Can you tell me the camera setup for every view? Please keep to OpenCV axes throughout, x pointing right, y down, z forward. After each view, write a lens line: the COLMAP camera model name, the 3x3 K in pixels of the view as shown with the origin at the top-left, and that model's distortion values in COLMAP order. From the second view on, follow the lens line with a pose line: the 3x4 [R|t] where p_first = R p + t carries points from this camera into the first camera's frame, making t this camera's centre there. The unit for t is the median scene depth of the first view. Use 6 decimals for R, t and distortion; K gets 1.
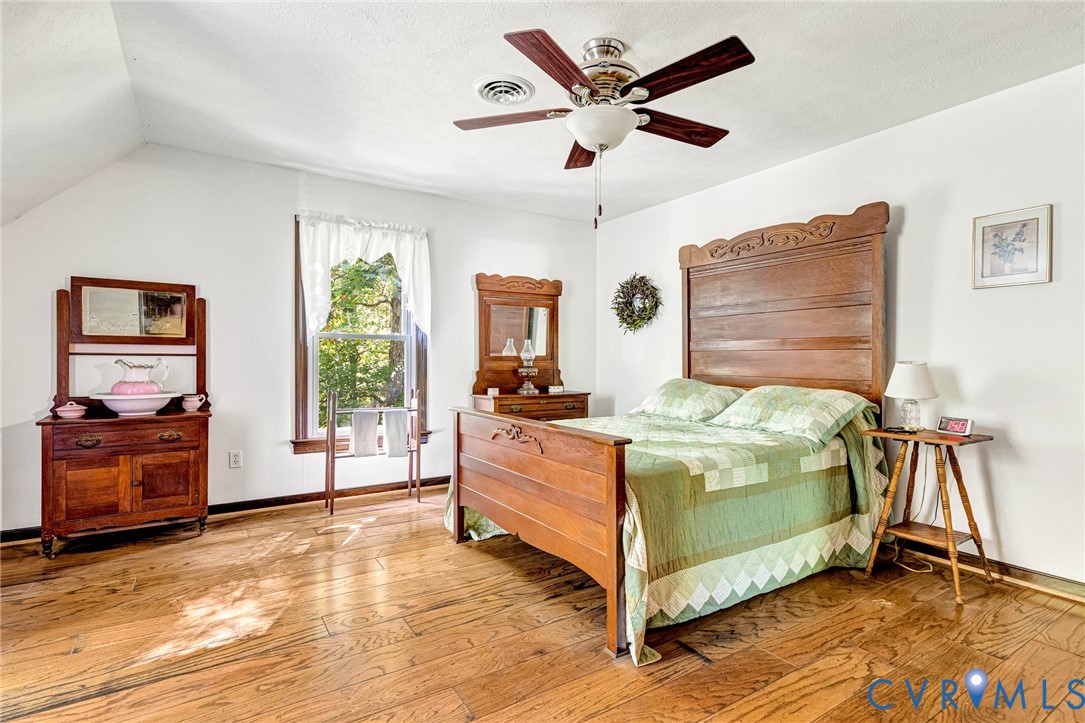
lens RADIAL K [[516.9, 0, 542.5], [0, 516.9, 361.5], [0, 0, 1]] dist [0.004800, 0.000597]
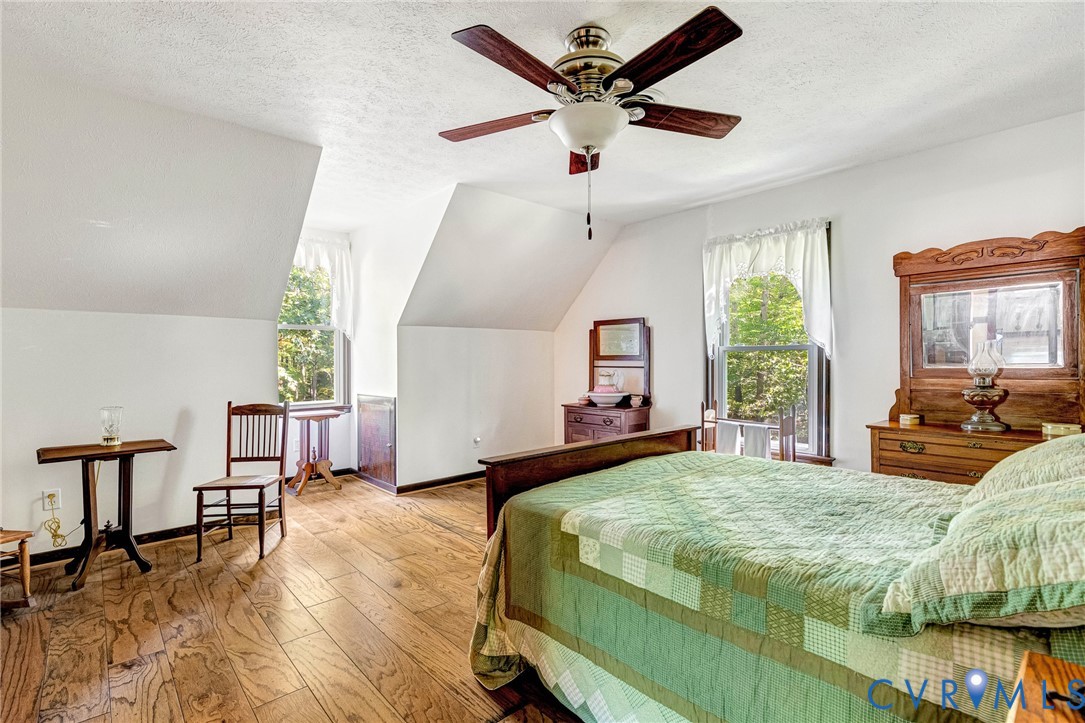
lens RADIAL K [[509.3, 0, 542.5], [0, 509.3, 361.5], [0, 0, 1]] dist [0.001451, 0.000426]
pose [[0.167822, -0.003679, -0.985810, 0.703111], [0.003826, 0.999988, -0.003081, -0.027059], [0.985810, -0.003255, 0.167834, 0.550112]]
